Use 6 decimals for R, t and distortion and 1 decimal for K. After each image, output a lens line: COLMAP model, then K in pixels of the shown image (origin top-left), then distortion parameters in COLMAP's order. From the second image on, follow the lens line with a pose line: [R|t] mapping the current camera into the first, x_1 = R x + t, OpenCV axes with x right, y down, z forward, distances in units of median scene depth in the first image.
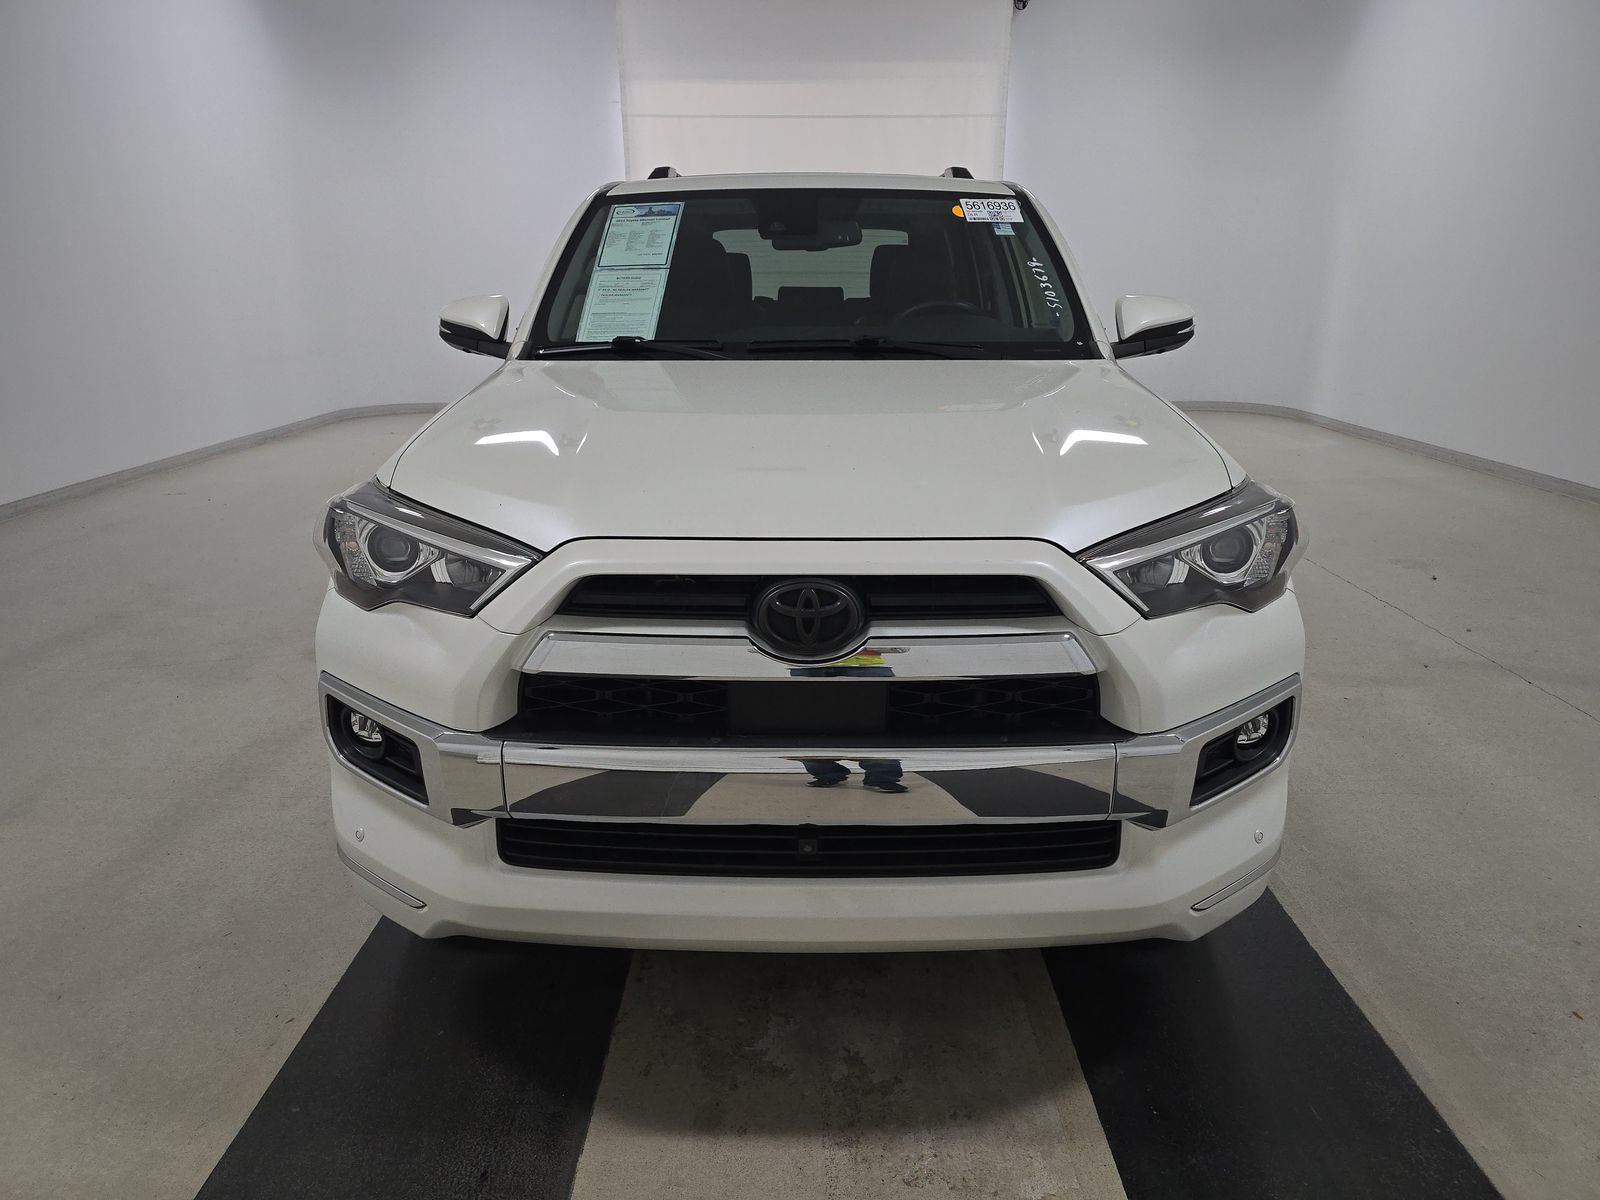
lens RADIAL K [[1049.9, 0, 800.0], [0, 1049.9, 600.0], [0, 0, 1]] dist [0.018422, -0.003064]
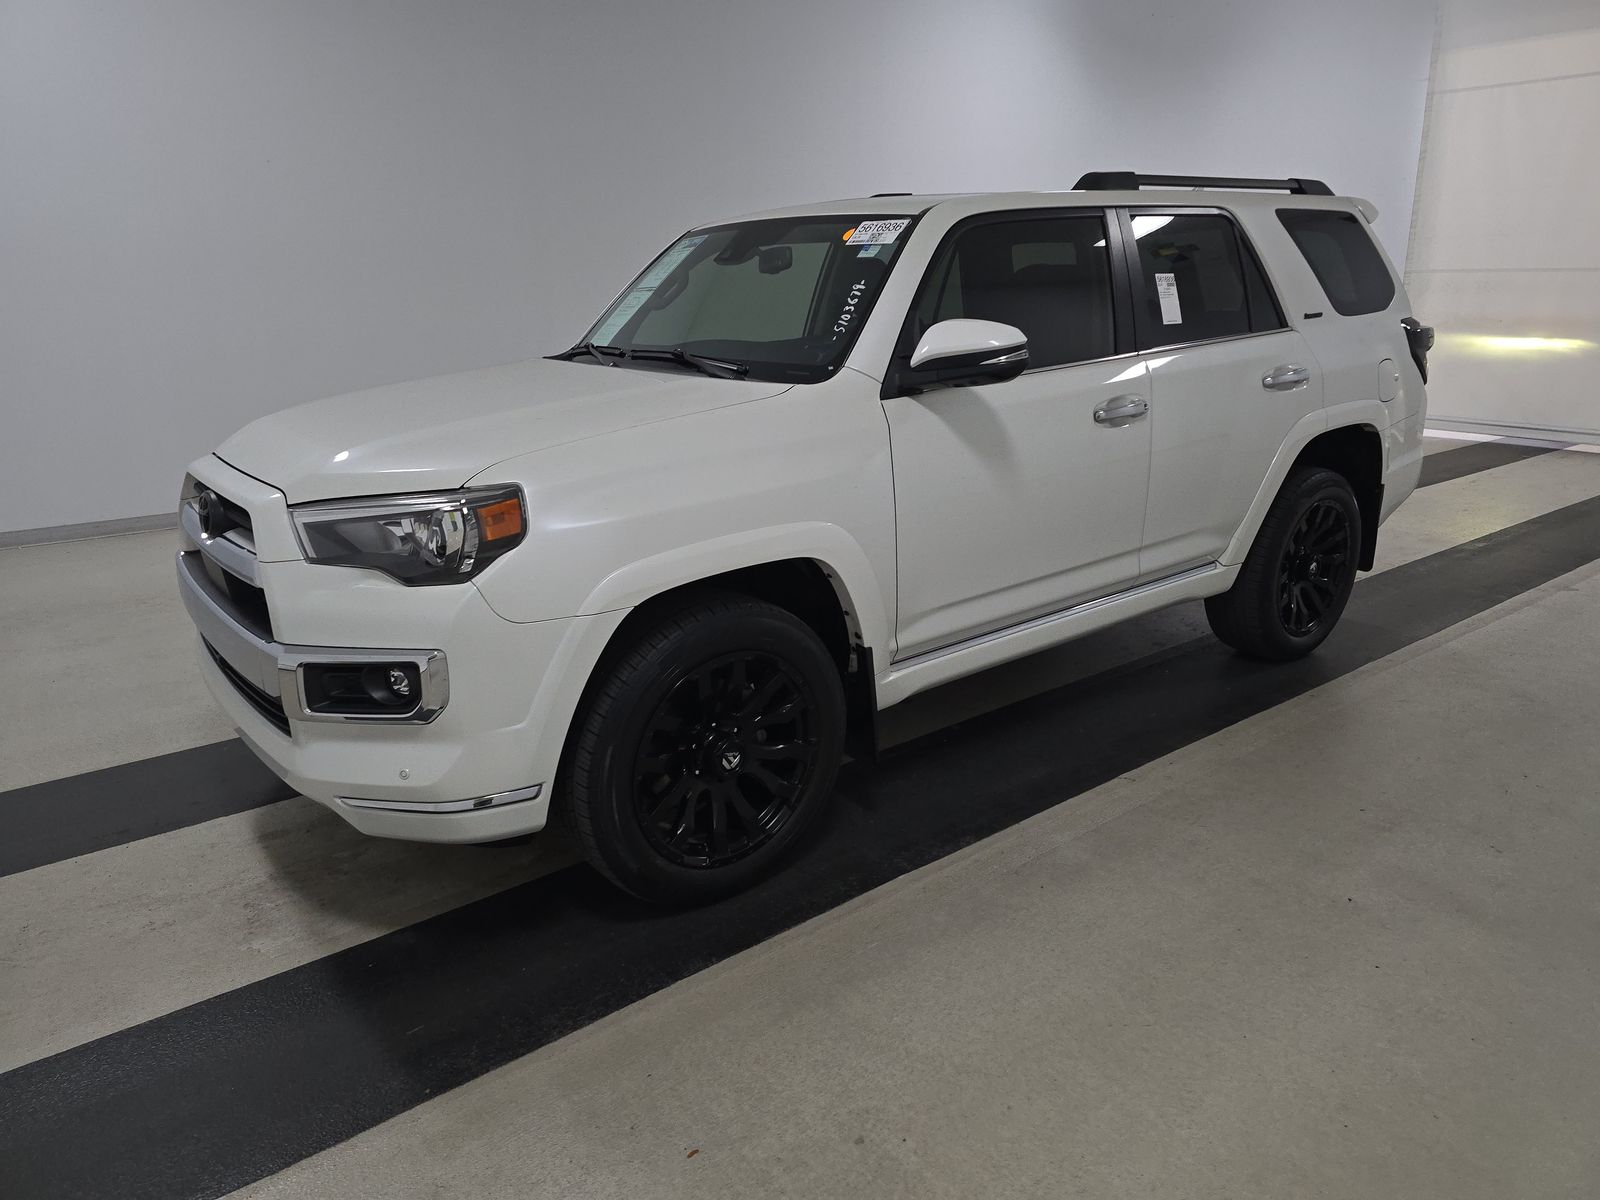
lens RADIAL K [[1049.9, 0, 800.0], [0, 1049.9, 600.0], [0, 0, 1]] dist [0.018422, -0.003064]
pose [[0.638925, 0.220758, -0.736913, 0.999341], [-0.220693, 0.970273, 0.099319, -0.119513], [0.736932, 0.099174, 0.668652, 0.326840]]
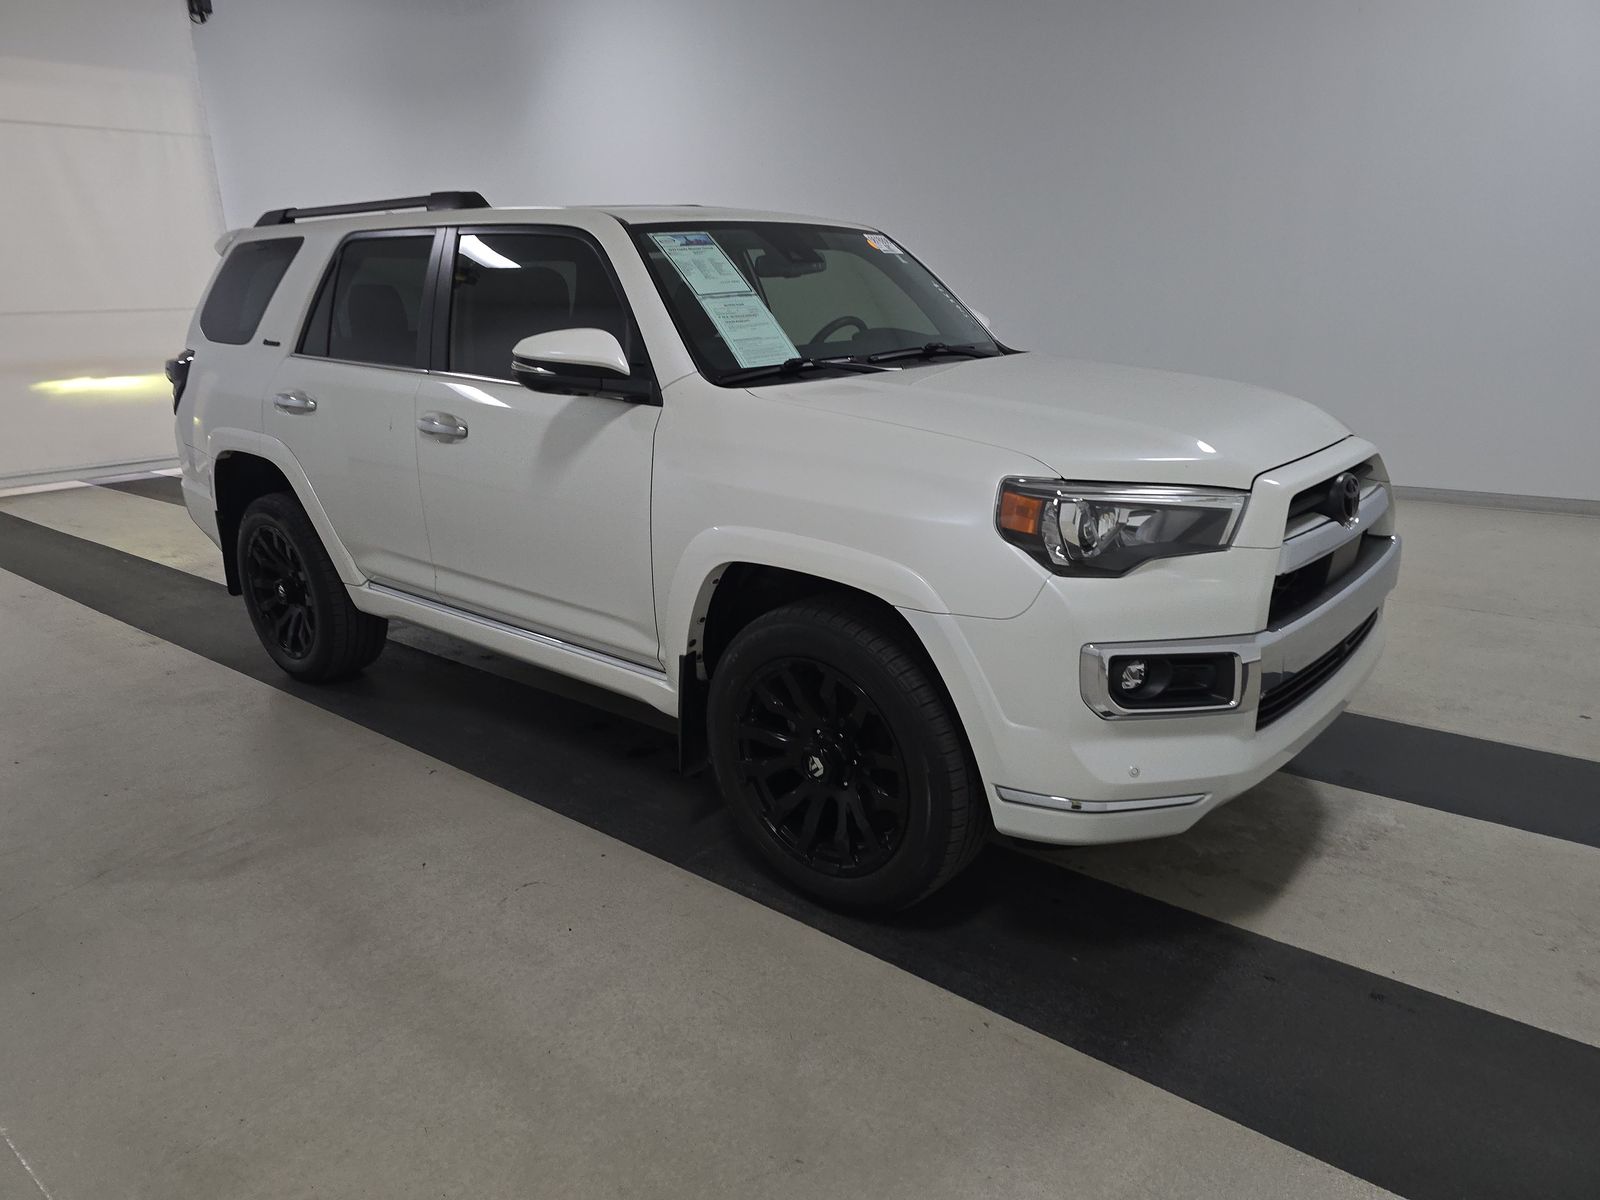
lens RADIAL K [[1049.9, 0, 800.0], [0, 1049.9, 600.0], [0, 0, 1]] dist [0.018422, -0.003064]
pose [[0.656919, -0.233330, 0.716948, -0.926641], [0.254267, 0.963763, 0.080678, -0.094143], [-0.709792, 0.129297, 0.692443, 0.278903]]
